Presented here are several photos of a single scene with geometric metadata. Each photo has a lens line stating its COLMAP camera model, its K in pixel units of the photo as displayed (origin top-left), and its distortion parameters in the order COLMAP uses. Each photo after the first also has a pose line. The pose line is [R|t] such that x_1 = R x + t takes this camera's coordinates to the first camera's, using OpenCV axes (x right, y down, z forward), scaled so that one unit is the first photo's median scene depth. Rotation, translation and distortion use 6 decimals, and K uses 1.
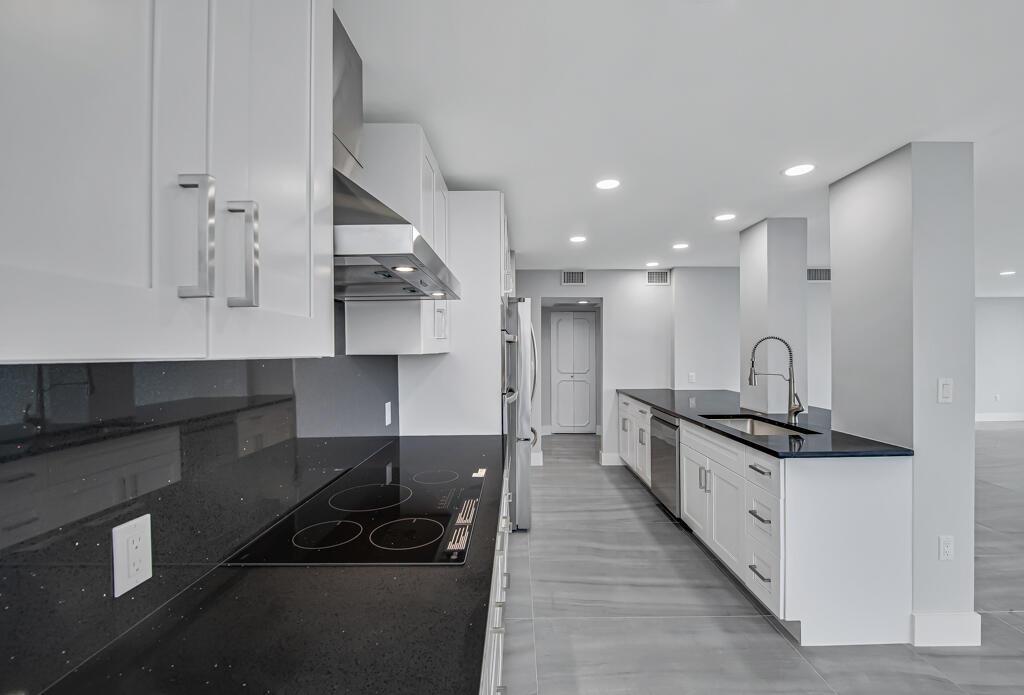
lens RADIAL K [[420.9, 0, 516.5], [0, 420.9, 354.1], [0, 0, 1]] dist [-0.013091, 0.000193]
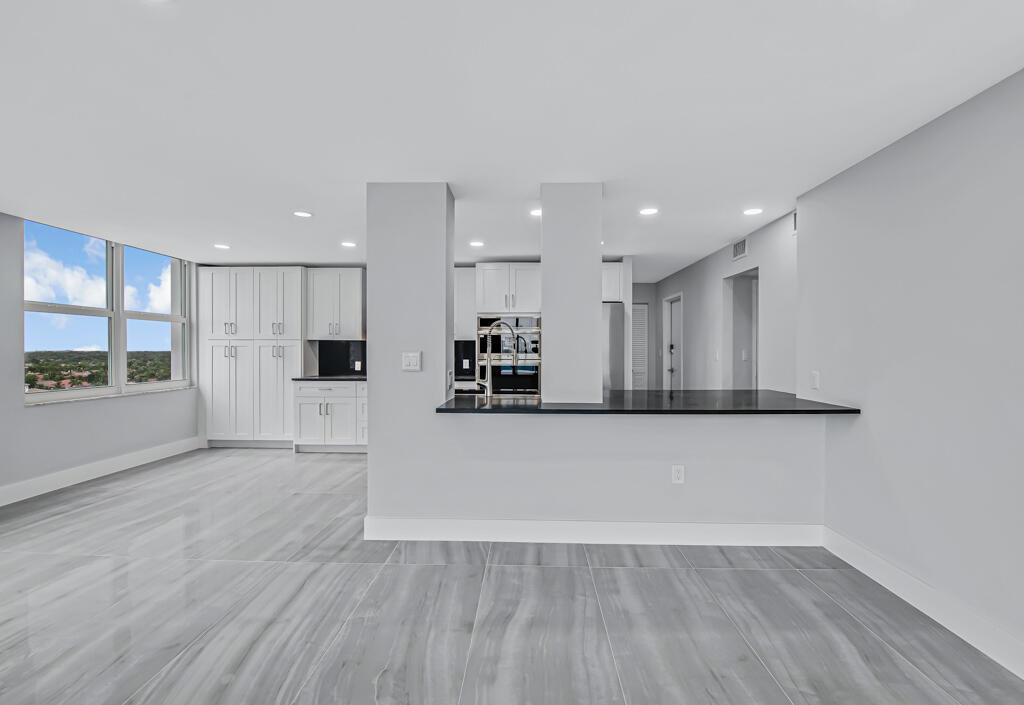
lens RADIAL K [[423.6, 0, 521.2], [0, 423.6, 355.6], [0, 0, 1]] dist [-0.016250, -0.000305]
pose [[-0.021502, 0.013944, -0.999672, 1.450157], [-0.011472, 0.999833, 0.014193, 0.029756], [0.999703, 0.011773, -0.021339, 0.886890]]
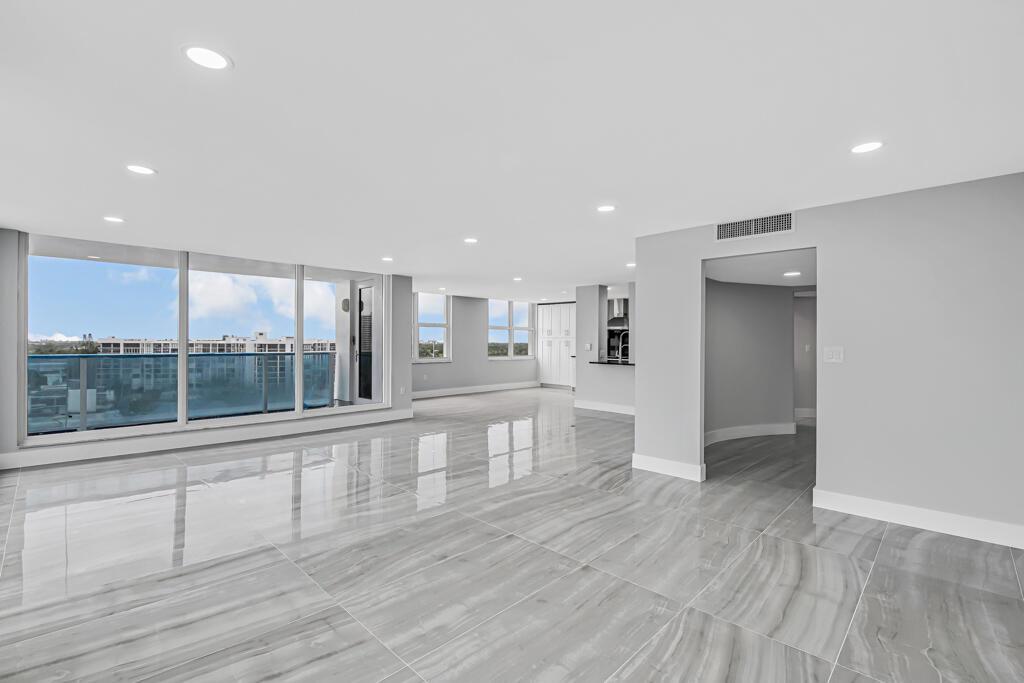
lens RADIAL K [[464.4, 0, 509.4], [0, 464.4, 335.6], [0, 0, 1]] dist [0.001304, -0.000126]
pose [[-0.700467, -0.012830, -0.713569, 2.817375], [-0.013611, 0.999897, -0.004617, 0.008959], [0.713555, 0.006478, -0.700569, 2.173298]]
